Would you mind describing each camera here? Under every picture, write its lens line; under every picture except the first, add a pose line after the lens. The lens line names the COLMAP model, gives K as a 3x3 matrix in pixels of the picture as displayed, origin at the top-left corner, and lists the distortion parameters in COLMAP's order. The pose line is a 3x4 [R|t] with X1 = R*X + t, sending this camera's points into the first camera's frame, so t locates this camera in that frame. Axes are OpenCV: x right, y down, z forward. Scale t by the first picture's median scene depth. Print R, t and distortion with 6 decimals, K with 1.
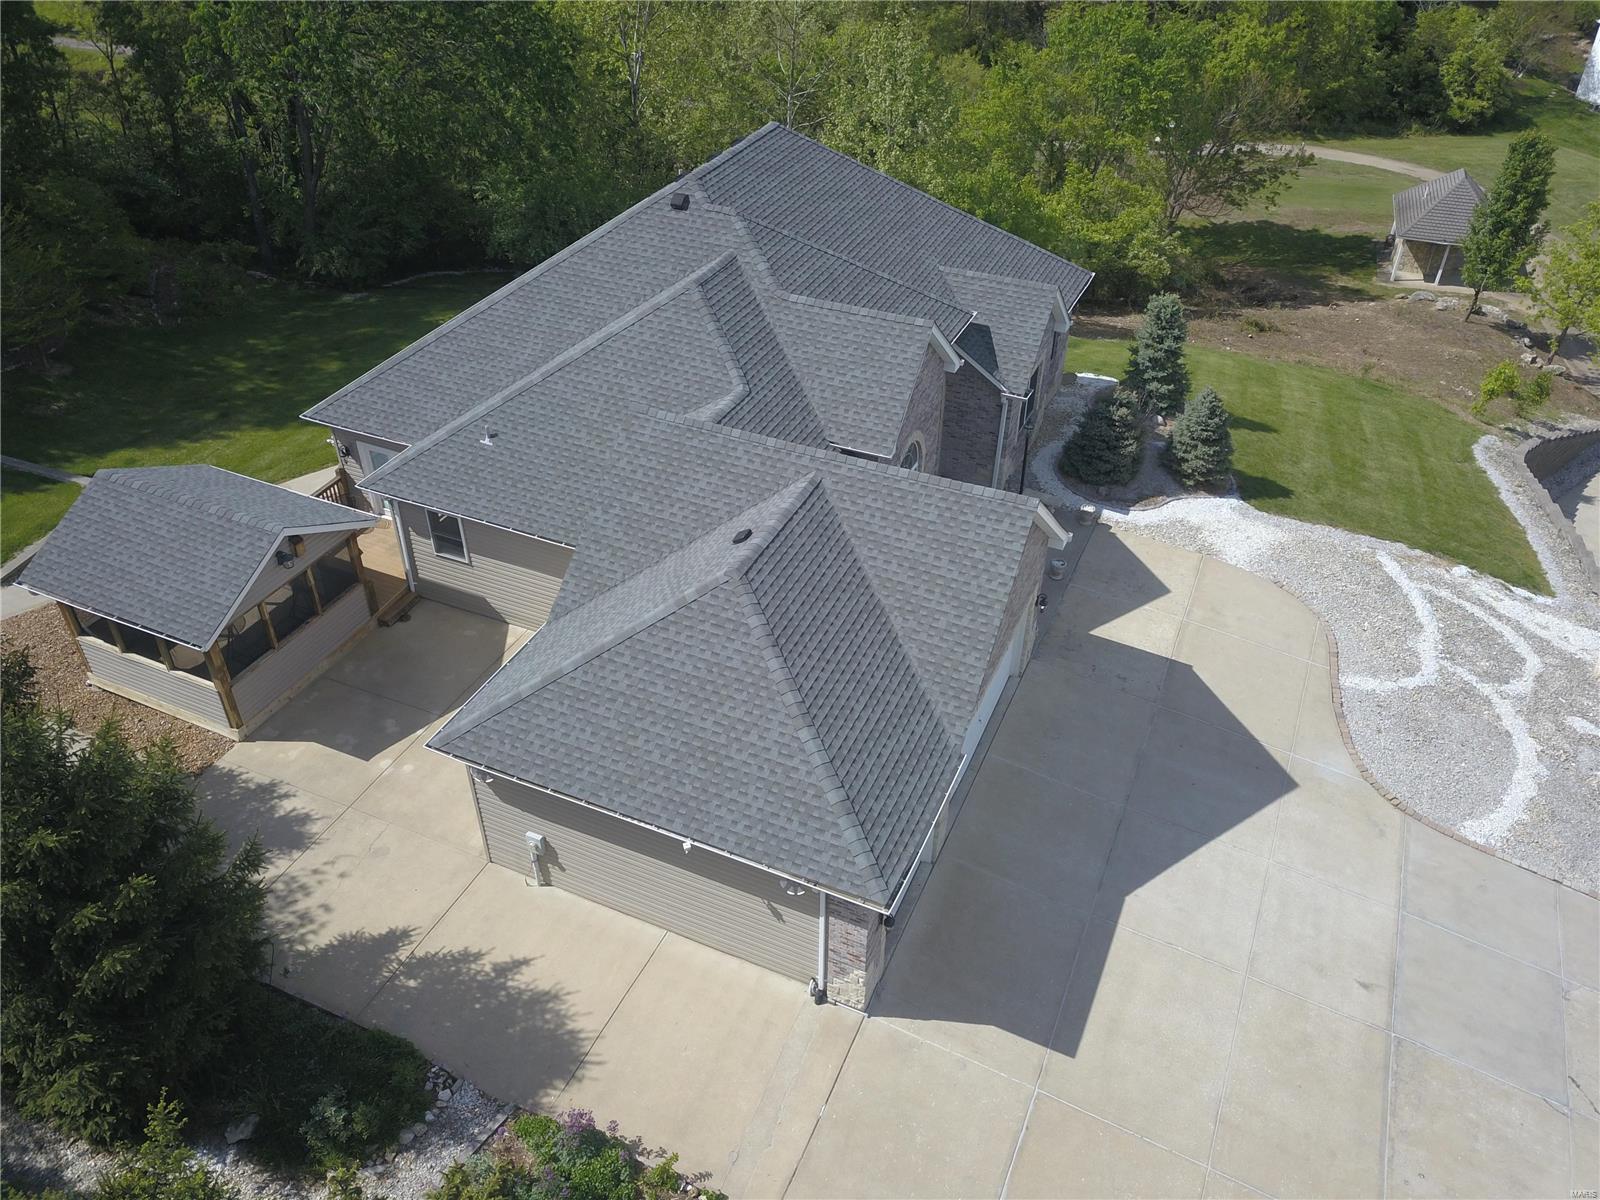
lens RADIAL K [[1224.3, 0, 800.2], [0, 1224.3, 610.3], [0, 0, 1]] dist [0.000386, 0.005416]
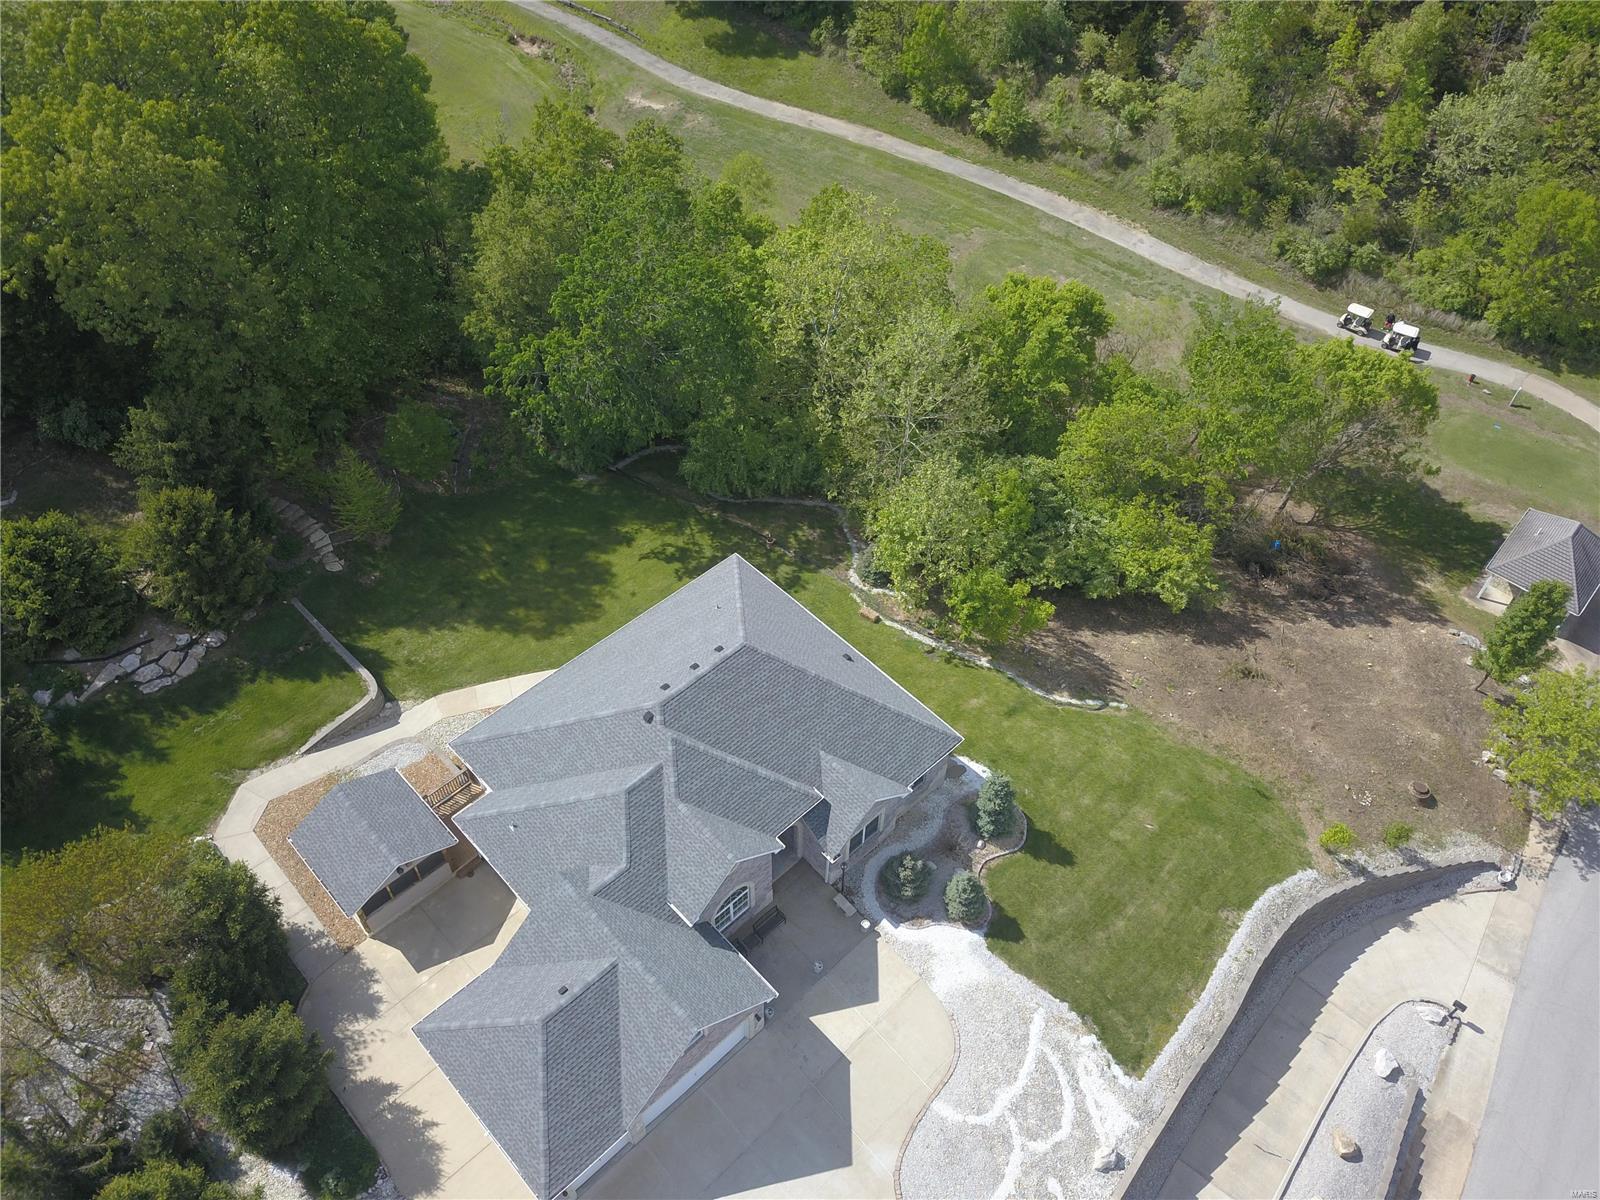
lens RADIAL K [[1224.3, 0, 794.2], [0, 1224.3, 596.1], [0, 0, 1]] dist [0.000386, 0.005416]
pose [[0.924137, 0.292064, -0.246313, 0.467881], [-0.239287, 0.945041, 0.222799, -0.925208], [0.297847, -0.146957, 0.943234, -0.550347]]
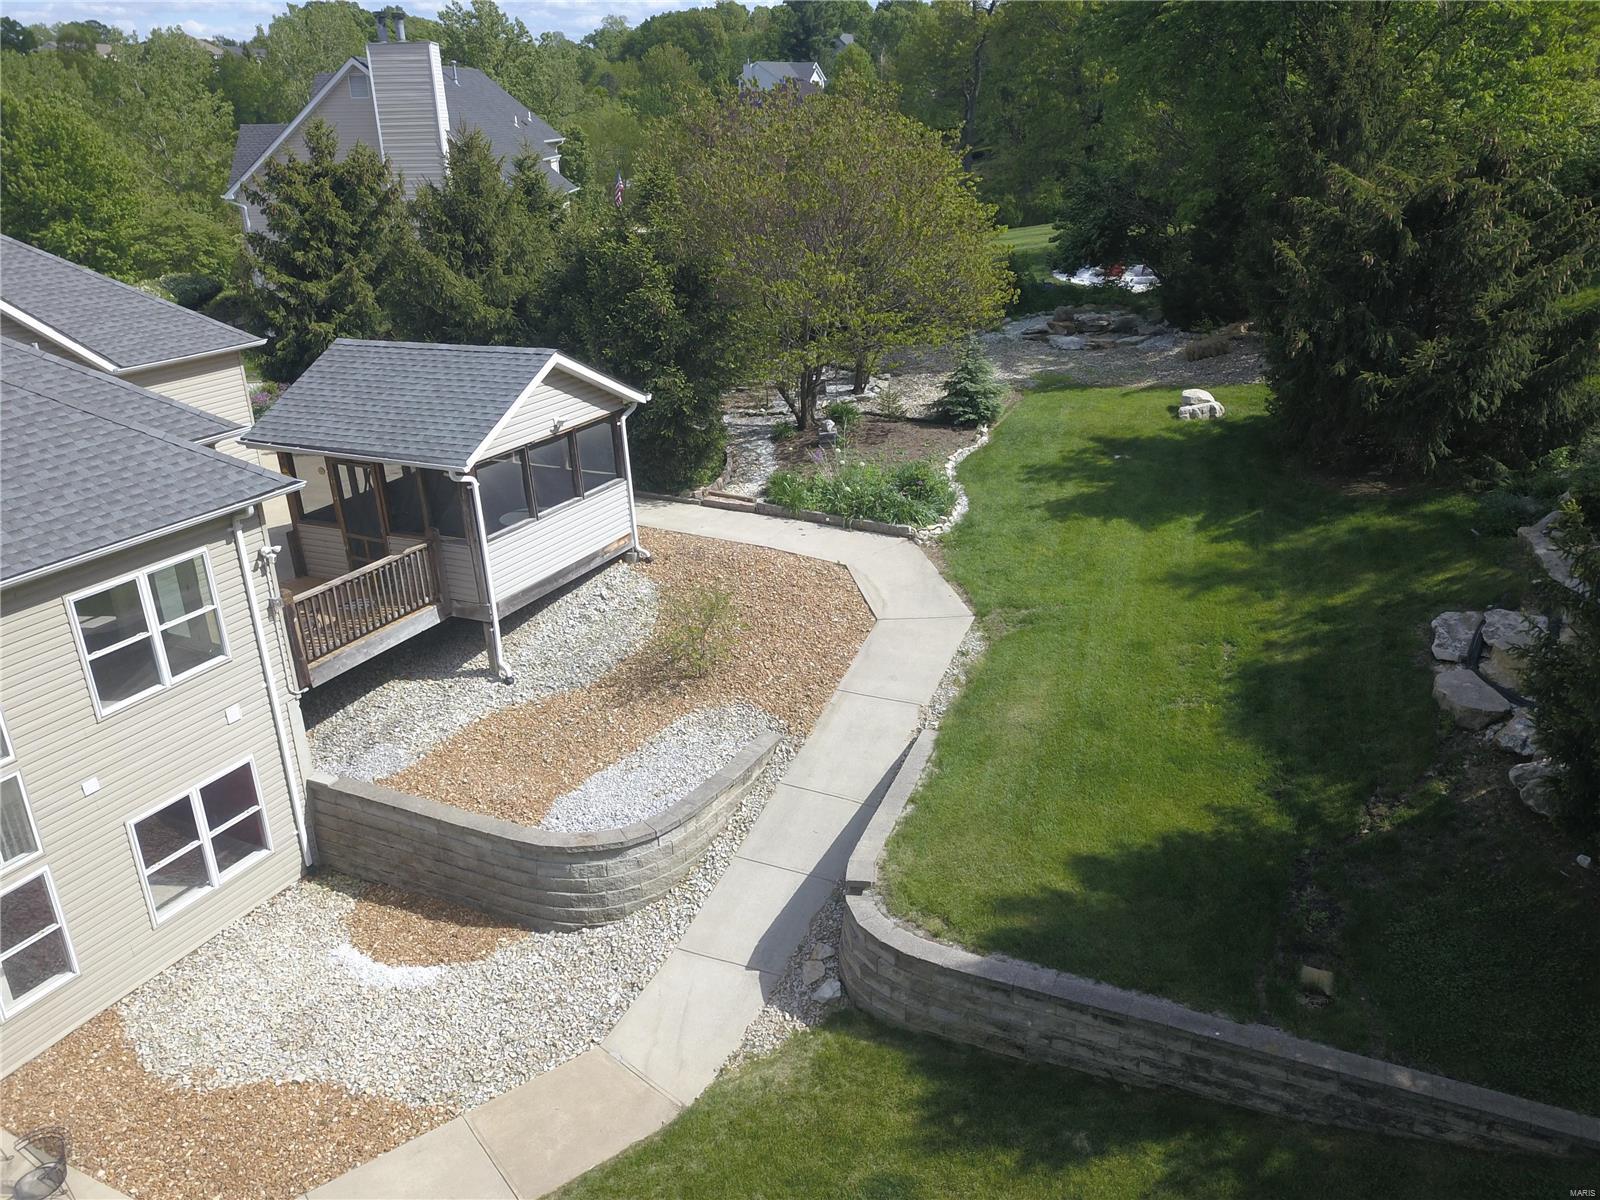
lens RADIAL K [[1224.3, 0, 809.2], [0, 1224.3, 608.3], [0, 0, 1]] dist [0.000386, 0.005416]
pose [[-0.999091, 0.000137, 0.042639, -0.690594], [0.037071, 0.496894, 0.867019, -0.628819], [-0.021069, 0.867812, -0.496447, 1.373231]]
